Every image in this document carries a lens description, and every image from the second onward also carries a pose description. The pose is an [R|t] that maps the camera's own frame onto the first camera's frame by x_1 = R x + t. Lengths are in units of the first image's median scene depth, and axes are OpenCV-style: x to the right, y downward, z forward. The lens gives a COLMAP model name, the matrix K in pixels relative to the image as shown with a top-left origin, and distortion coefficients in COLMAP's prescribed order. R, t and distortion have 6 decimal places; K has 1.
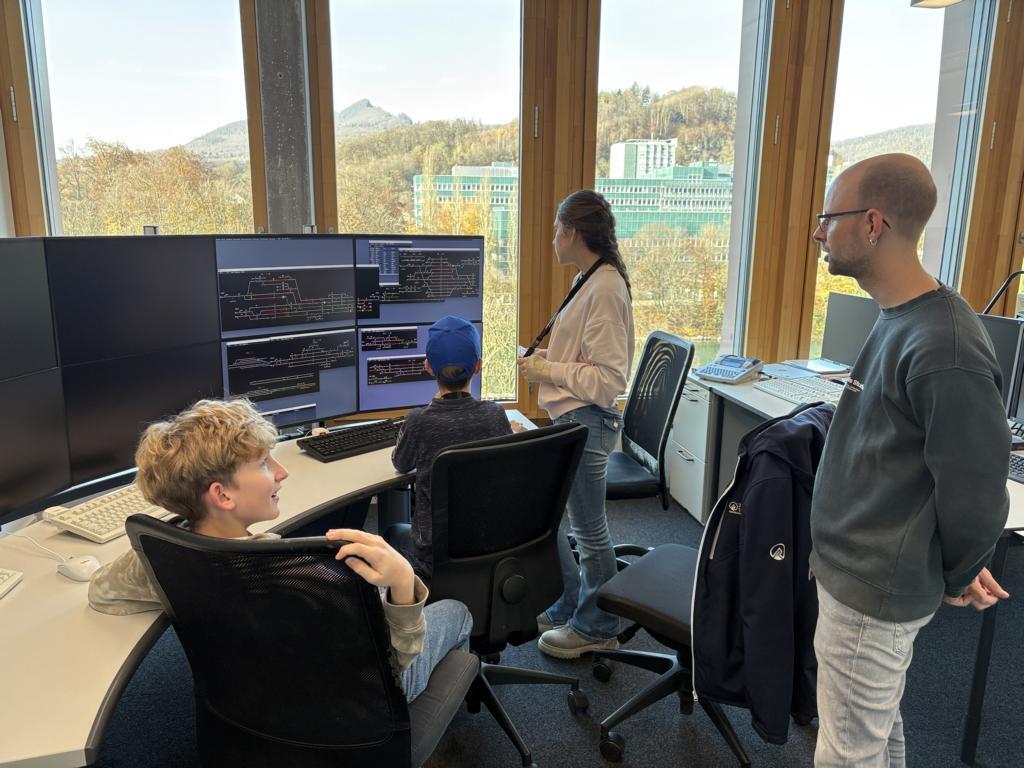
lens RADIAL K [[770.9, 0, 510.4], [0, 770.9, 384.9], [0, 0, 1]] dist [0.022722, -0.008262]
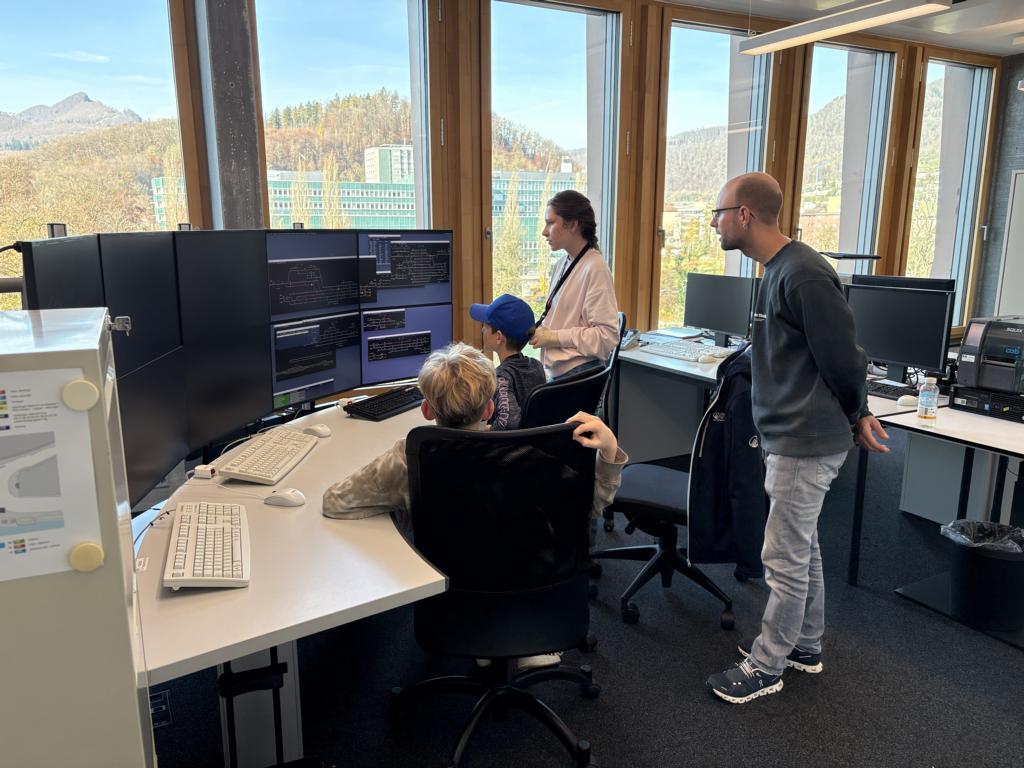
lens RADIAL K [[770.9, 0, 518.2], [0, 770.9, 379.9], [0, 0, 1]] dist [0.022722, -0.008262]
pose [[0.951608, -0.071539, 0.298870, -0.325177], [0.075035, 0.997181, -0.000222, 0.045497], [-0.298012, 0.022637, 0.954294, -0.159502]]
